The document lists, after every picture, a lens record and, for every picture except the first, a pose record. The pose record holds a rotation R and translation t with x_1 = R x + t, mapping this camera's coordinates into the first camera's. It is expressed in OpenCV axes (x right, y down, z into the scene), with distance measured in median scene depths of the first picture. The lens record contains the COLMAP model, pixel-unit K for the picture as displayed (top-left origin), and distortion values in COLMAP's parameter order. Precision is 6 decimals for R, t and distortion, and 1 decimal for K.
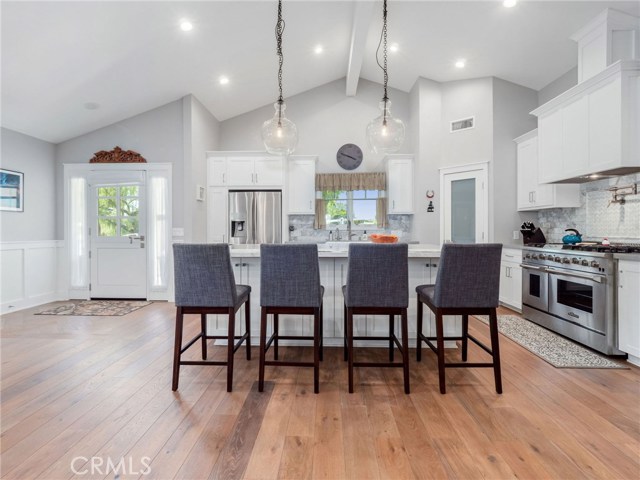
lens RADIAL K [[310.5, 0, 314.8], [0, 310.5, 229.3], [0, 0, 1]] dist [0.018019, -0.010024]
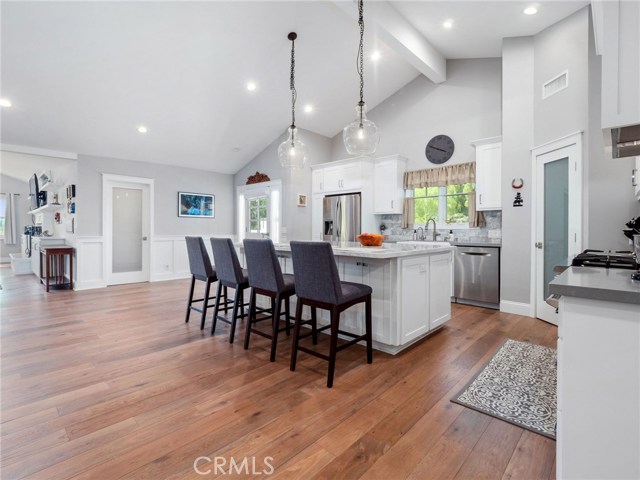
lens RADIAL K [[310.5, 0, 314.8], [0, 310.5, 229.3], [0, 0, 1]] dist [0.018019, -0.010024]
pose [[0.749661, 0.003705, -0.661812, 0.510410], [-0.000531, 0.999987, 0.004997, -0.002590], [0.661822, -0.003395, 0.749653, 0.078490]]
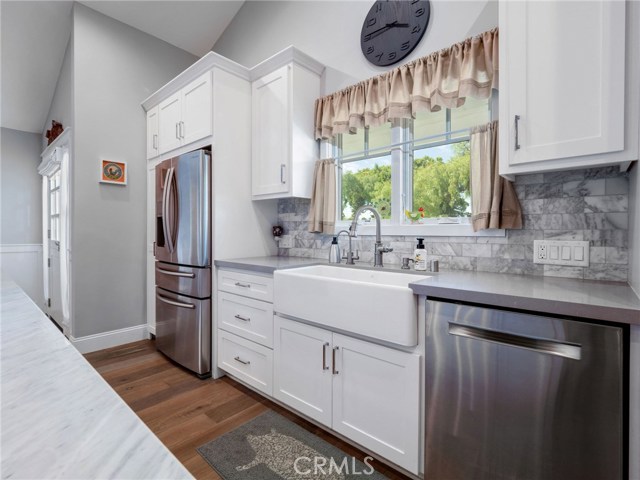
lens RADIAL K [[310.5, 0, 314.8], [0, 310.5, 229.3], [0, 0, 1]] dist [0.018019, -0.010024]
pose [[0.775670, -0.002152, -0.631134, 0.304048], [-0.001074, 0.999988, -0.004730, -0.003477], [0.631137, 0.004347, 0.775659, 0.772619]]
